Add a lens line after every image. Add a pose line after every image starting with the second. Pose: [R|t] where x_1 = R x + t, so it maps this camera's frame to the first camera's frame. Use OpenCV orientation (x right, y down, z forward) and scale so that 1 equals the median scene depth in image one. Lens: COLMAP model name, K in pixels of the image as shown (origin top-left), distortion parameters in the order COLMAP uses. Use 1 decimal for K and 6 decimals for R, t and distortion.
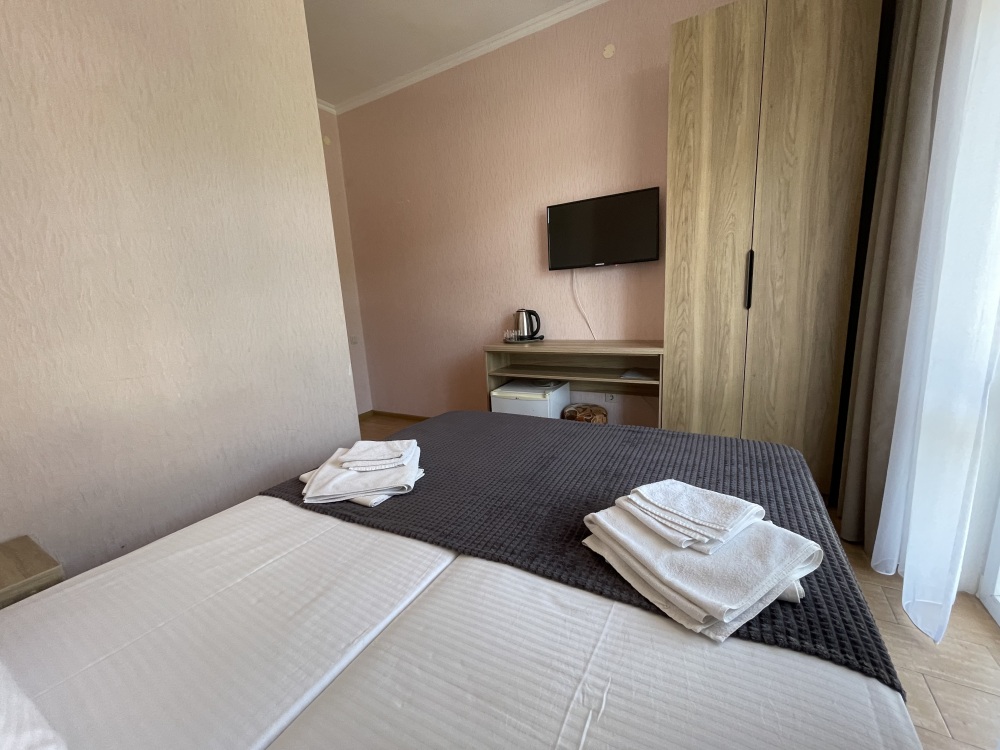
lens RADIAL K [[401.9, 0, 500.0], [0, 401.9, 375.0], [0, 0, 1]] dist [0.000547, 0.000397]
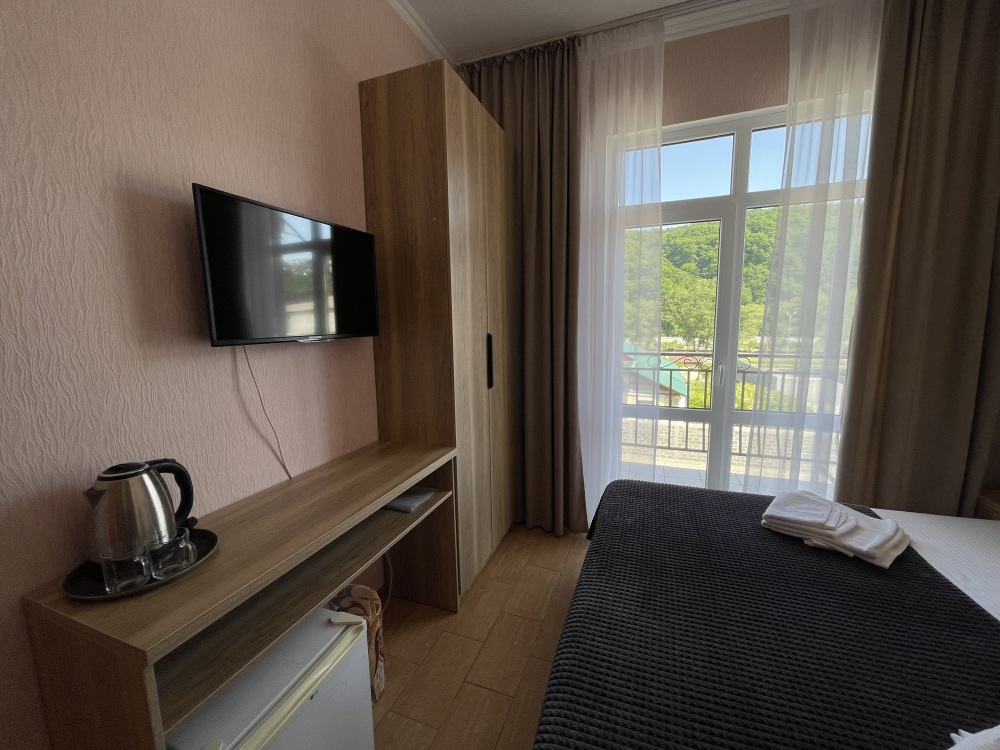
lens RADIAL K [[402.3, 0, 499.4], [0, 402.3, 382.9], [0, 0, 1]] dist [0.001683, 0.000083]
pose [[-0.148205, -0.078407, 0.985844, -0.325663], [0.217180, 0.969938, 0.109791, -0.224573], [-0.964815, 0.230377, -0.126721, 0.854731]]
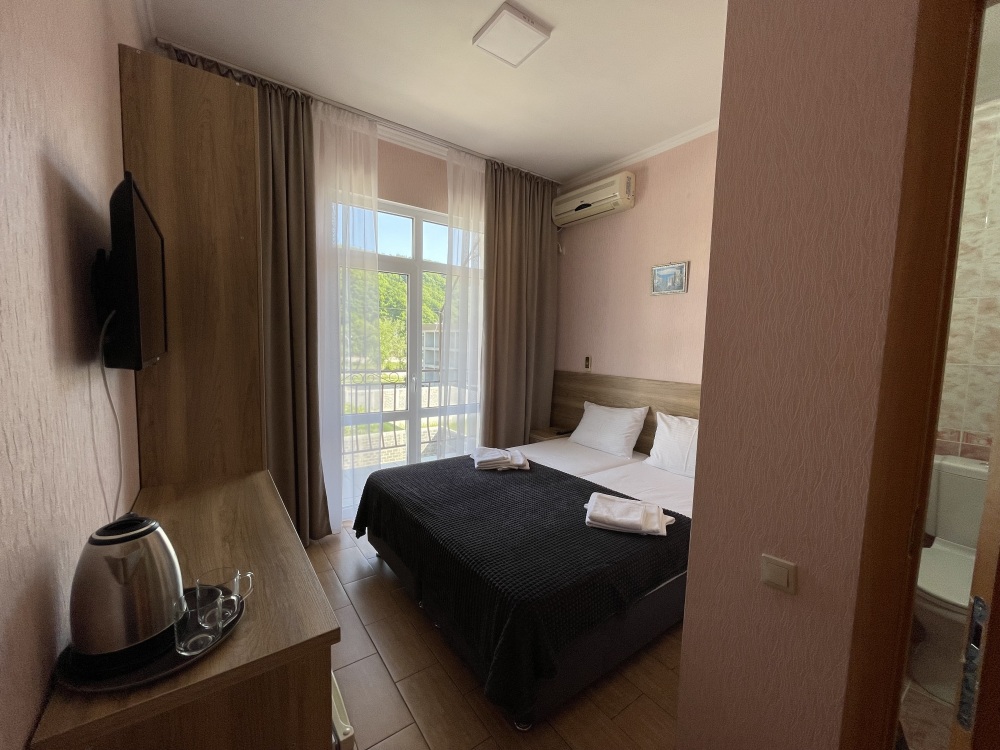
lens RADIAL K [[401.9, 0, 500.0], [0, 401.9, 375.0], [0, 0, 1]] dist [0.000547, 0.000397]
pose [[-0.902369, 0.002381, 0.430959, -0.292756], [0.113751, 0.965839, 0.232842, -0.323349], [-0.415682, 0.259132, -0.871814, 1.255465]]
